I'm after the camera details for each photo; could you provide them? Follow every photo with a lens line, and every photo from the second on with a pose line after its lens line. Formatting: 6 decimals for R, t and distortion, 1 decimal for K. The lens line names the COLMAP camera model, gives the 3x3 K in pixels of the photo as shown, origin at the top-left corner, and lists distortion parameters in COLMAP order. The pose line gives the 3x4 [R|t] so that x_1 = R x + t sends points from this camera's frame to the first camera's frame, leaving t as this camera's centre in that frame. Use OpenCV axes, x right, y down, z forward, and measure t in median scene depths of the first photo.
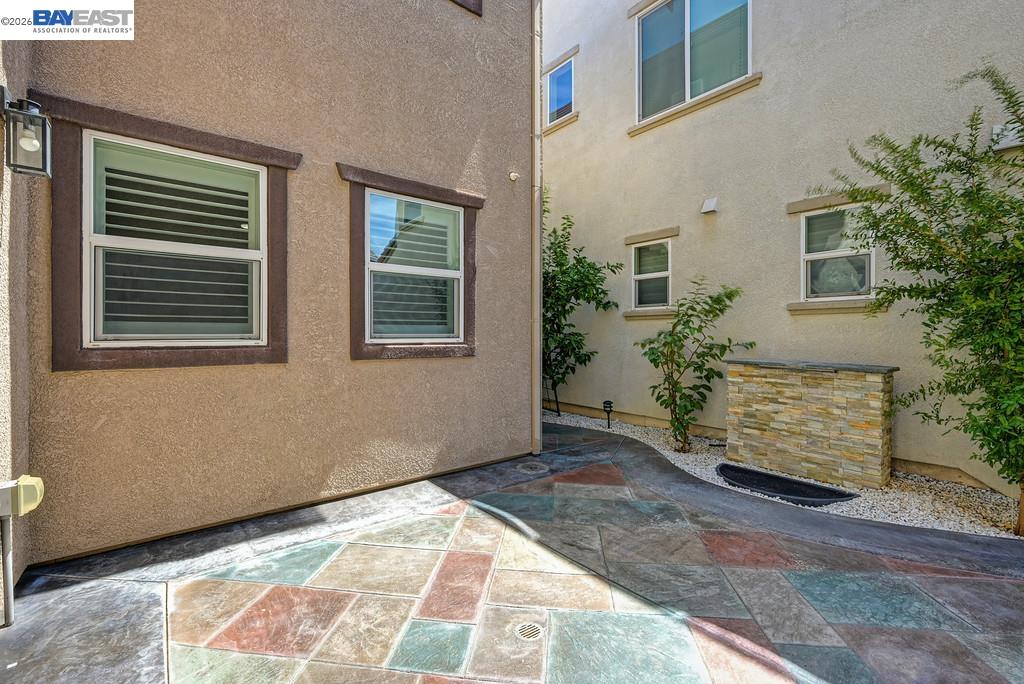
lens RADIAL K [[445.3, 0, 512.4], [0, 445.3, 334.0], [0, 0, 1]] dist [0.000128, 0.000057]
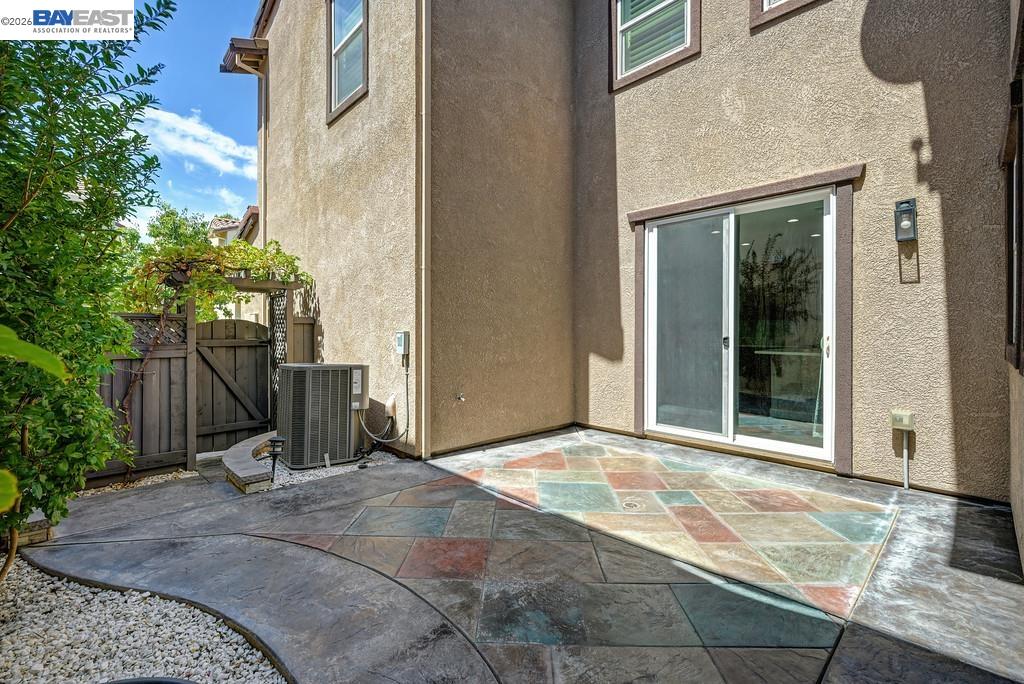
lens RADIAL K [[445.3, 0, 512.4], [0, 445.3, 334.0], [0, 0, 1]] dist [0.000128, 0.000057]
pose [[-0.996208, -0.001466, -0.086987, 0.510814], [-0.001738, 0.999994, 0.003056, 0.008063], [0.086982, 0.003196, -0.996205, 2.124312]]
